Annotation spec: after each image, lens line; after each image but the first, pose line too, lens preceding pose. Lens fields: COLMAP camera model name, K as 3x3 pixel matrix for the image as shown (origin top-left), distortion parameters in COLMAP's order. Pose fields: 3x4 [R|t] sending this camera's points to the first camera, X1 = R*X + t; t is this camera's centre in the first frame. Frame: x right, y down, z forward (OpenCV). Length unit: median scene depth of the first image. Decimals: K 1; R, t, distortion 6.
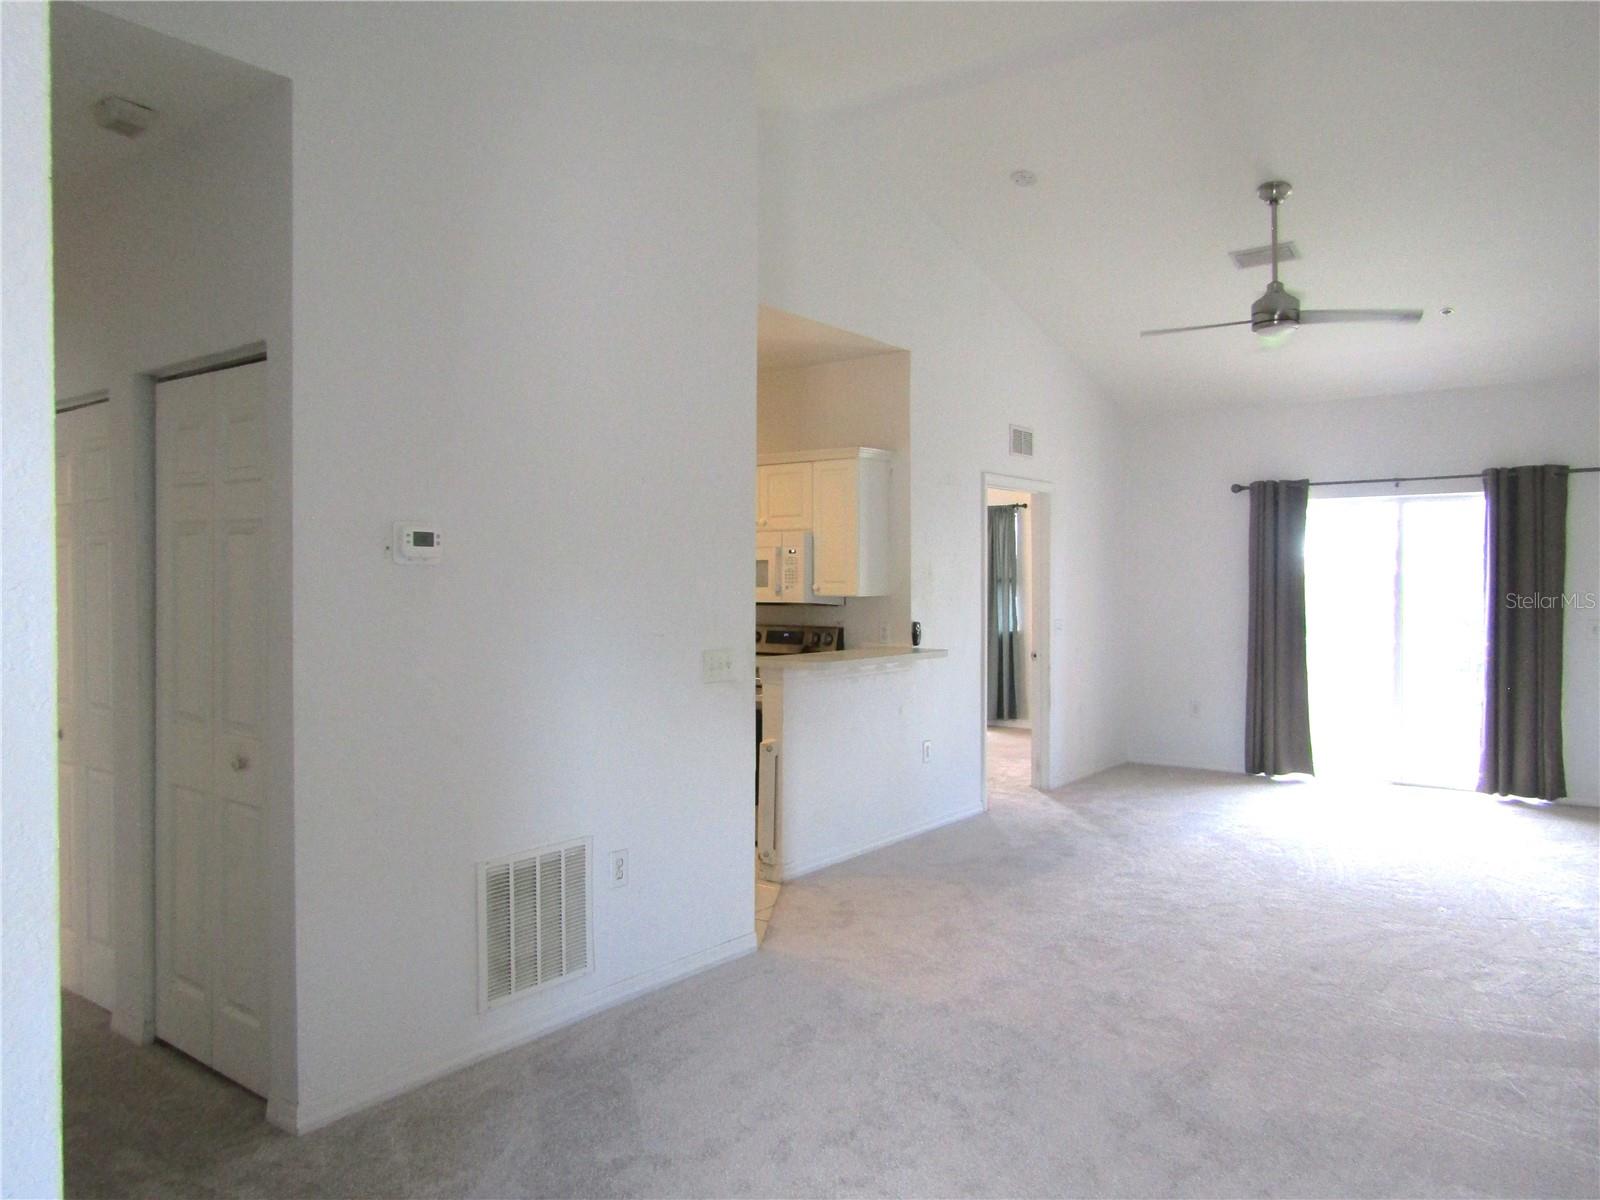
lens RADIAL K [[1140.8, 0, 800.0], [0, 1140.8, 600.0], [0, 0, 1]] dist [-0.016095, 0.008312]
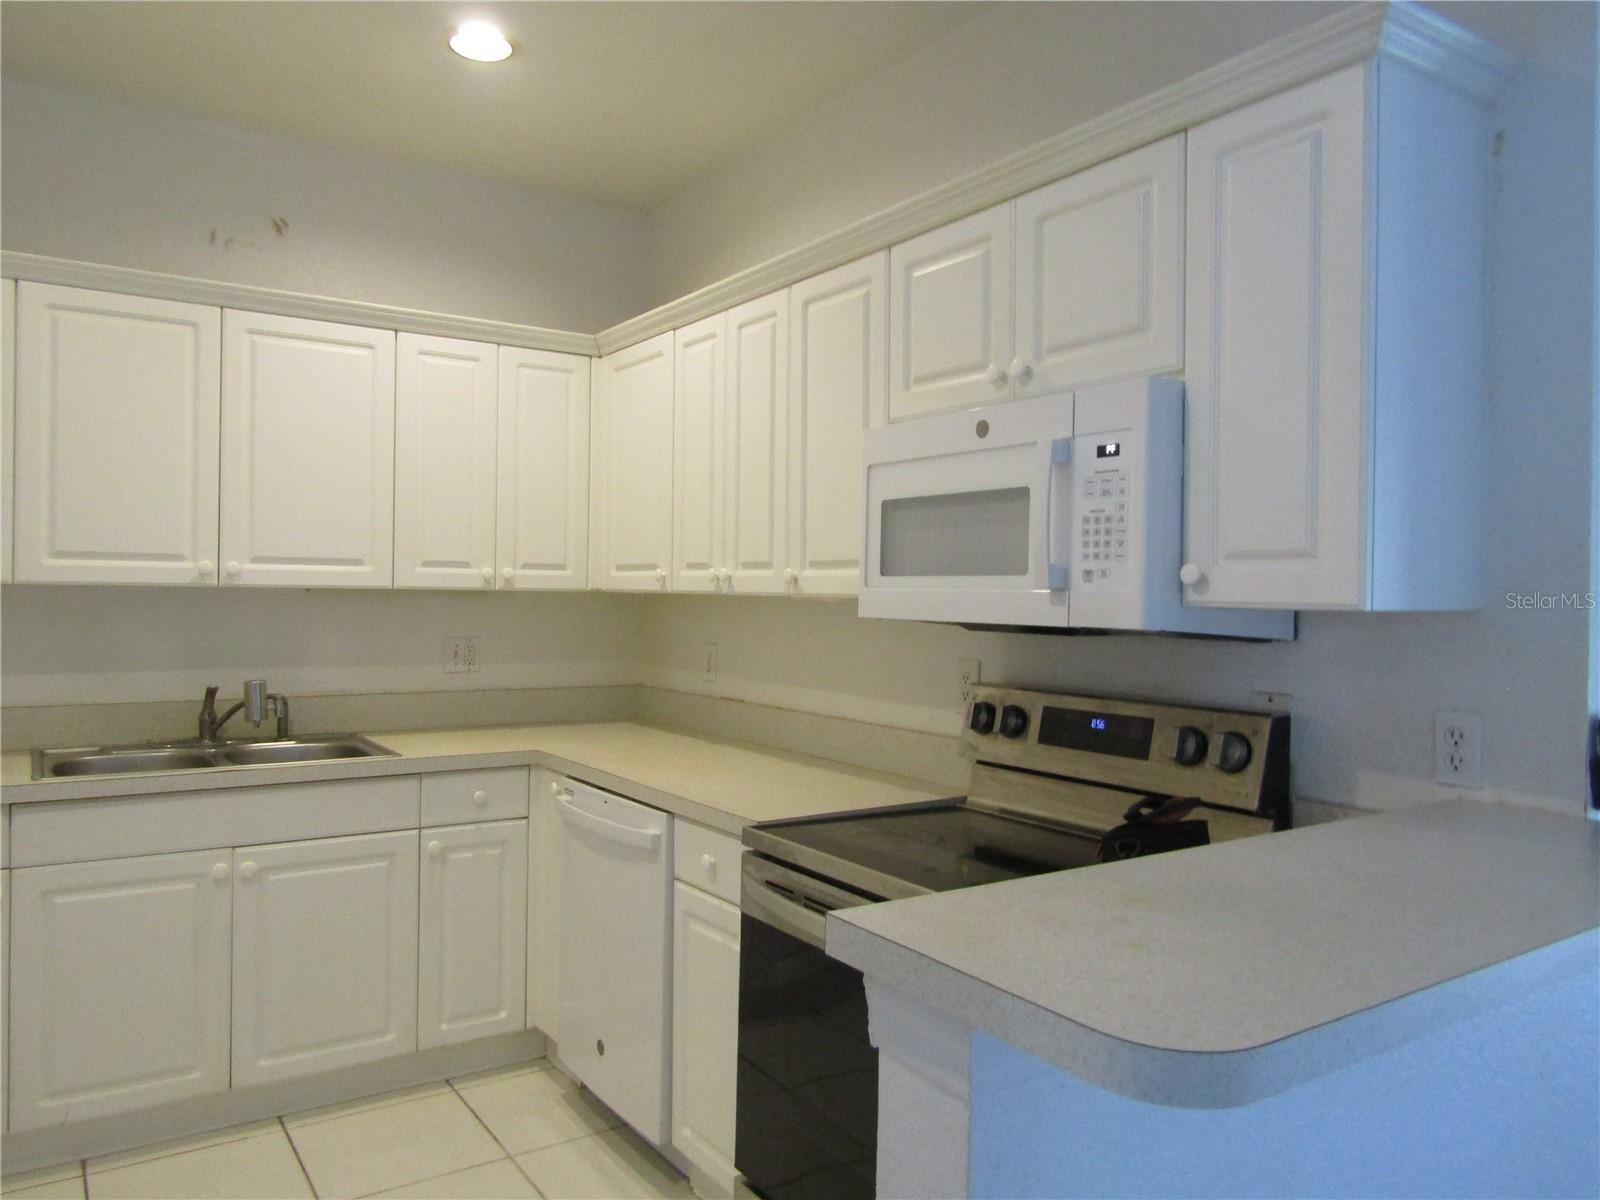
lens RADIAL K [[1140.8, 0, 800.0], [0, 1140.8, 600.0], [0, 0, 1]] dist [-0.016095, 0.008312]
pose [[0.946131, 0.017796, -0.323295, 0.017407], [-0.020296, 0.999785, -0.004361, -0.002776], [0.323148, 0.010688, 0.946288, 0.928992]]
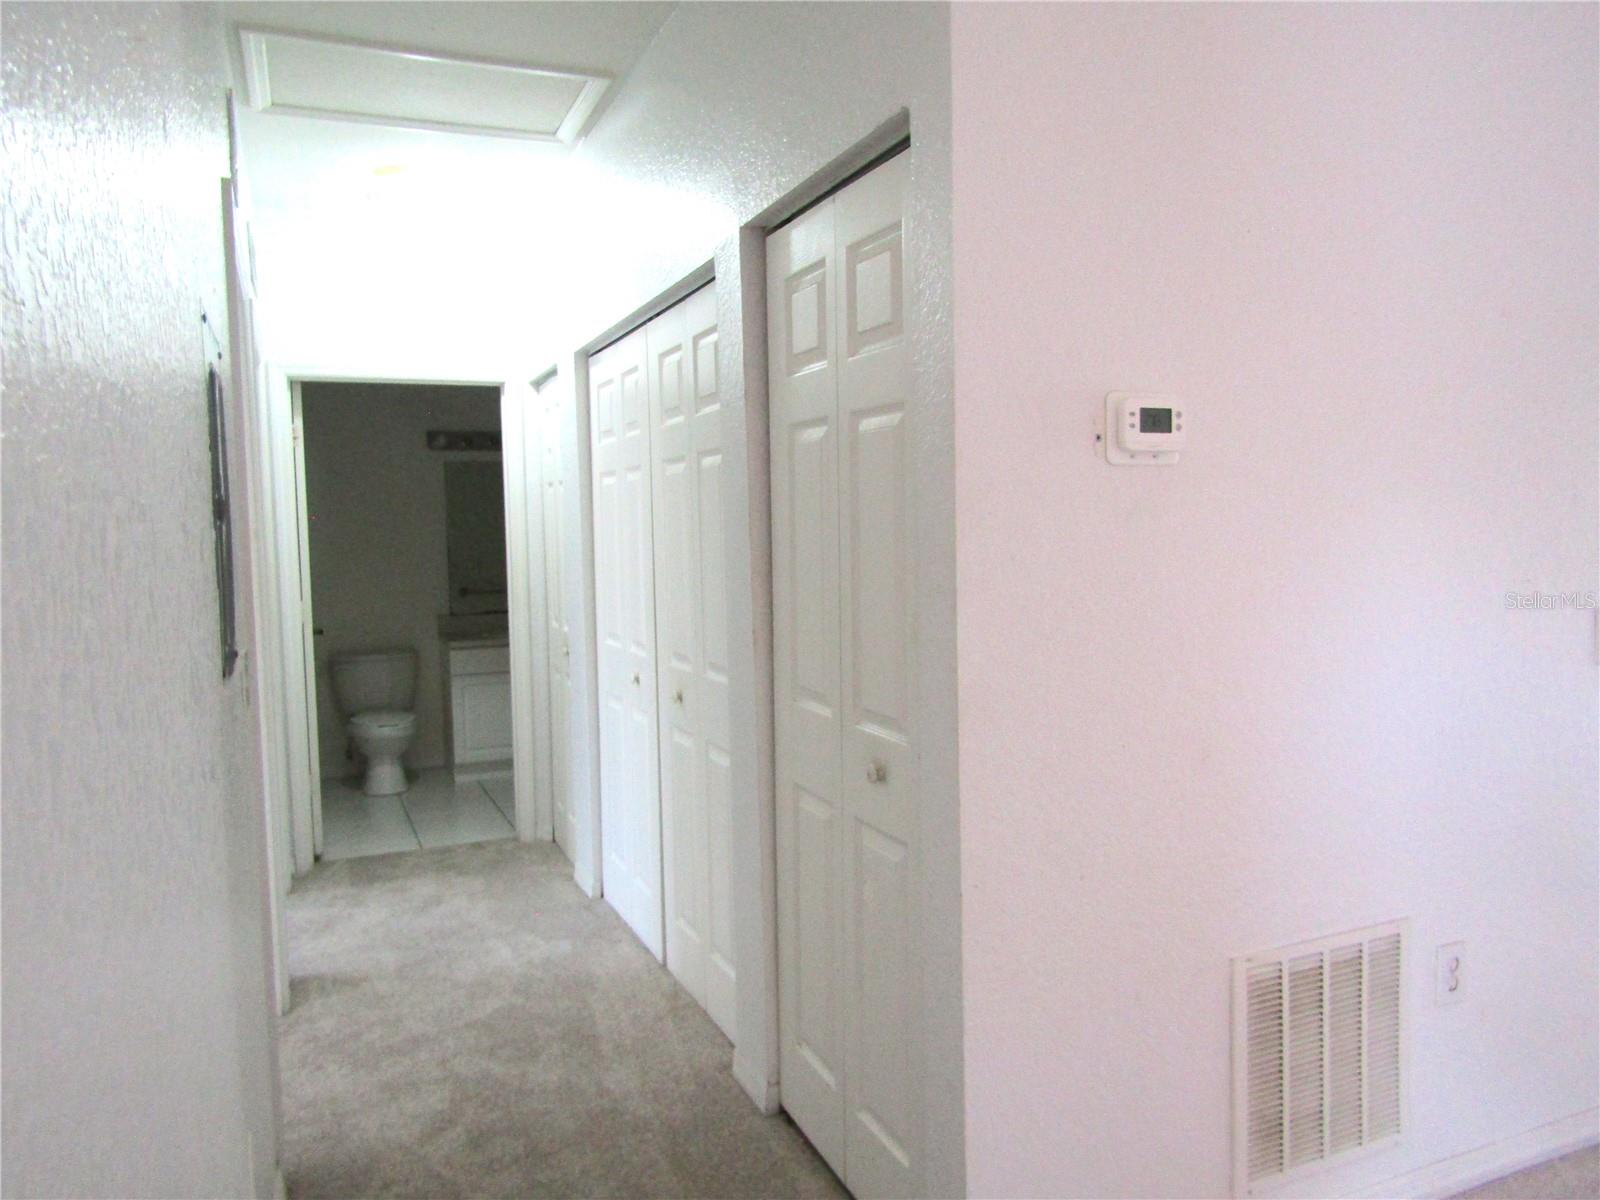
lens RADIAL K [[1140.8, 0, 800.0], [0, 1140.8, 600.0], [0, 0, 1]] dist [-0.016095, 0.008312]
pose [[0.868018, 0.012830, -0.496366, -0.133912], [0.013431, 0.998694, 0.049300, 0.005521], [0.496350, -0.049460, 0.866712, 0.266766]]
